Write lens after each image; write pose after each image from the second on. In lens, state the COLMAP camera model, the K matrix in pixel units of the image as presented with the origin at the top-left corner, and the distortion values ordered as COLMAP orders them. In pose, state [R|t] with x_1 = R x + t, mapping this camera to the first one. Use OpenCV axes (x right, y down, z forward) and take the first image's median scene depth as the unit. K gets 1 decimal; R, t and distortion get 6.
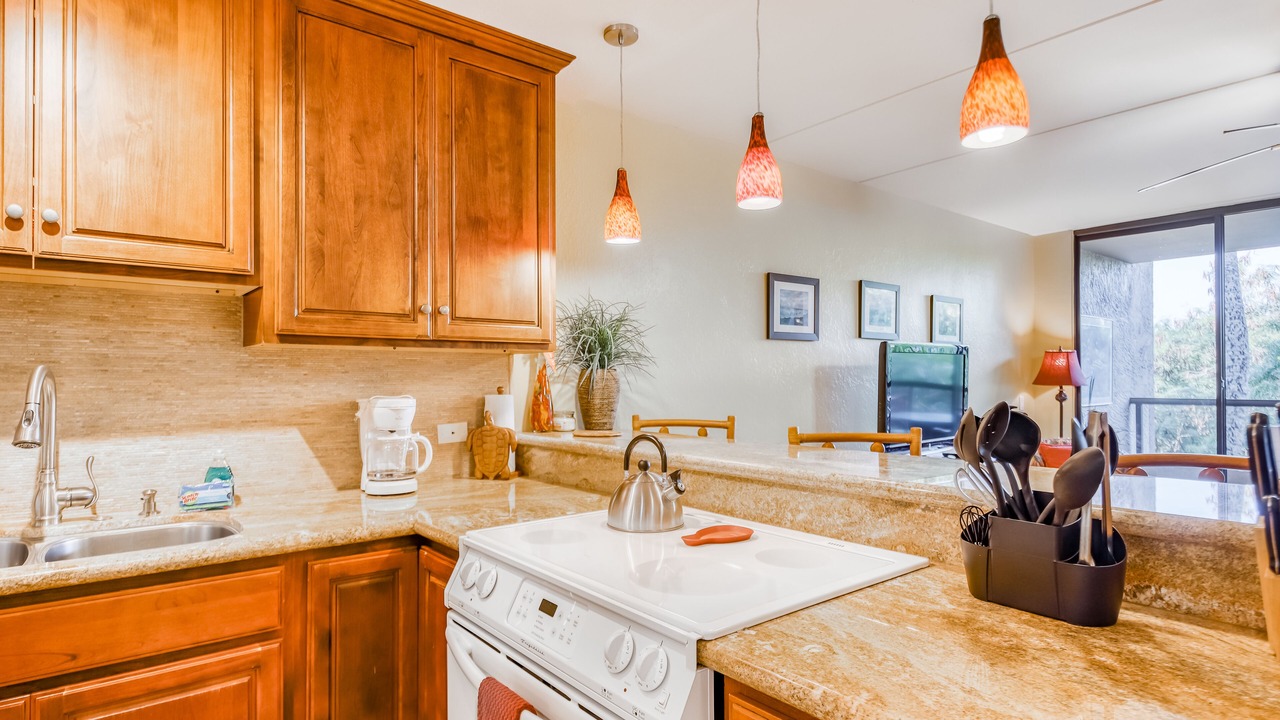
lens RADIAL K [[698.2, 0, 638.6], [0, 698.2, 369.1], [0, 0, 1]] dist [0.002946, 0.001328]
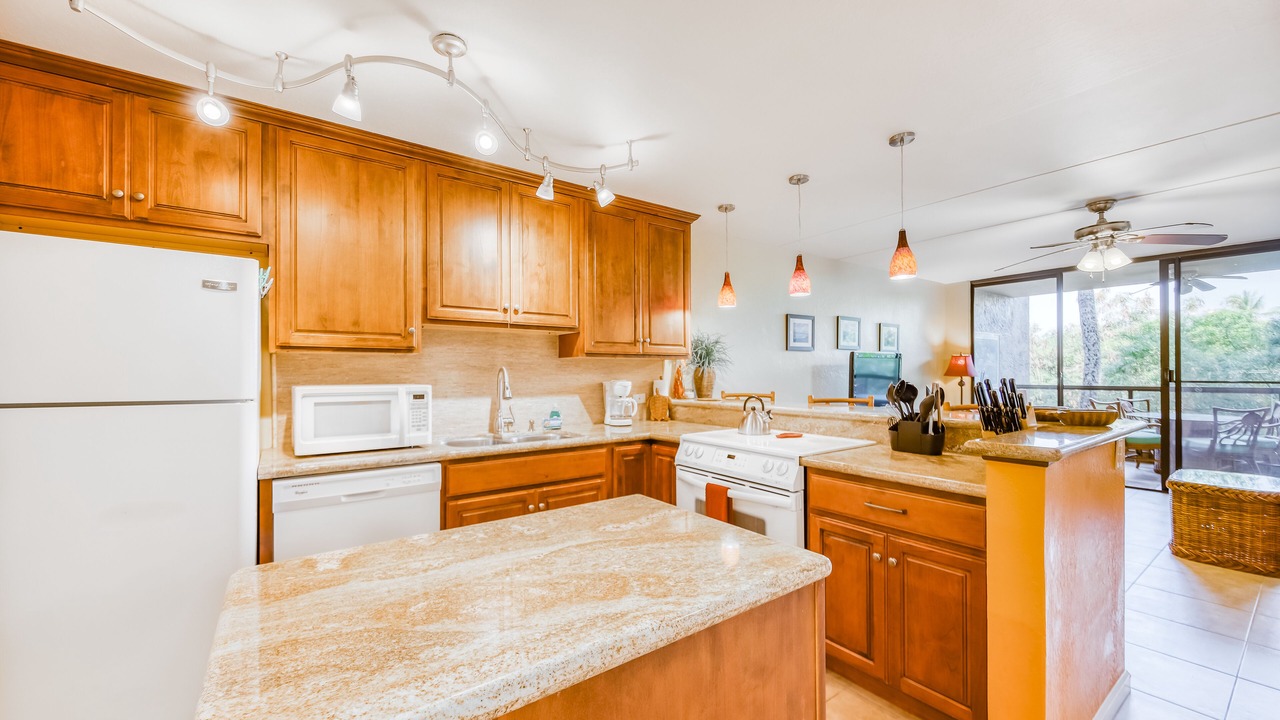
lens RADIAL K [[489.1, 0, 639.0], [0, 489.1, 368.5], [0, 0, 1]] dist [0.004989, -0.002970]
pose [[0.998046, -0.000626, -0.062473, -0.196585], [0.000993, 0.999982, 0.005841, -0.006121], [0.062468, -0.005891, 0.998030, -0.486522]]
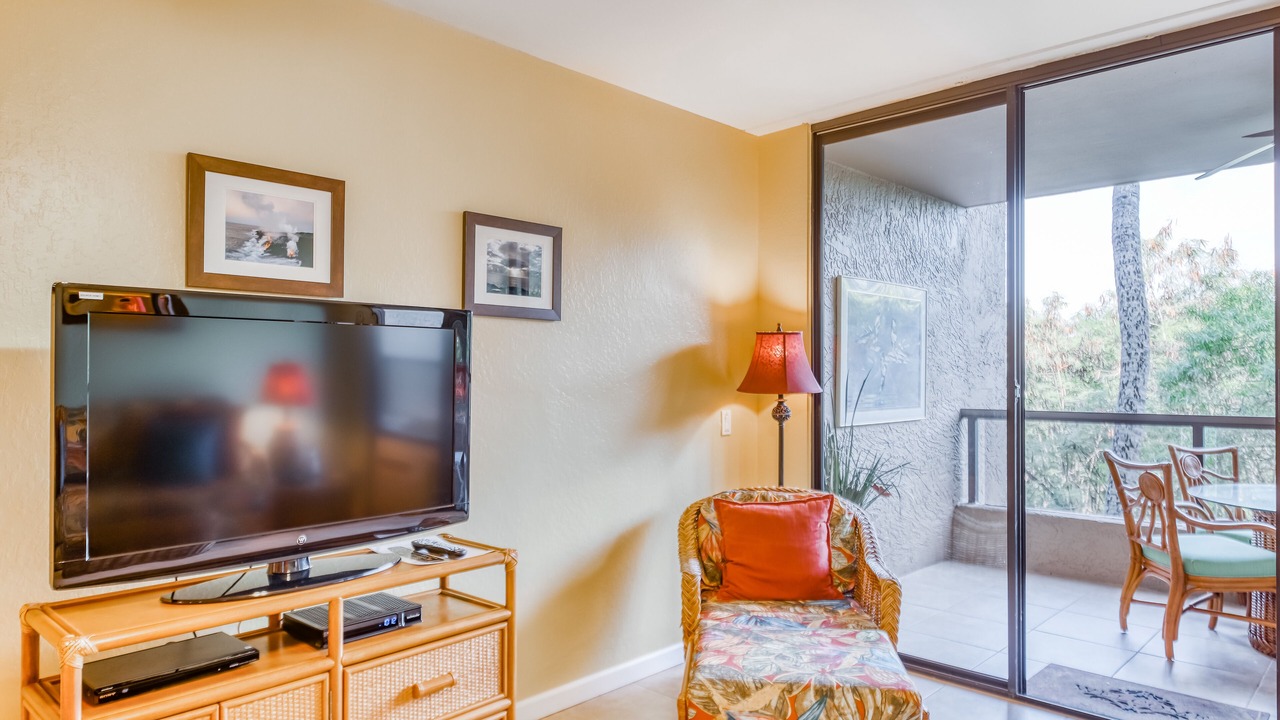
lens RADIAL K [[862.1, 0, 637.6], [0, 862.1, 359.3], [0, 0, 1]] dist [0.033038, 0.000035]
pose [[0.988856, 0.009193, 0.148594, 0.979032], [-0.008617, 0.999953, -0.004521, 0.000432], [-0.148629, 0.003190, 0.988888, 0.819743]]
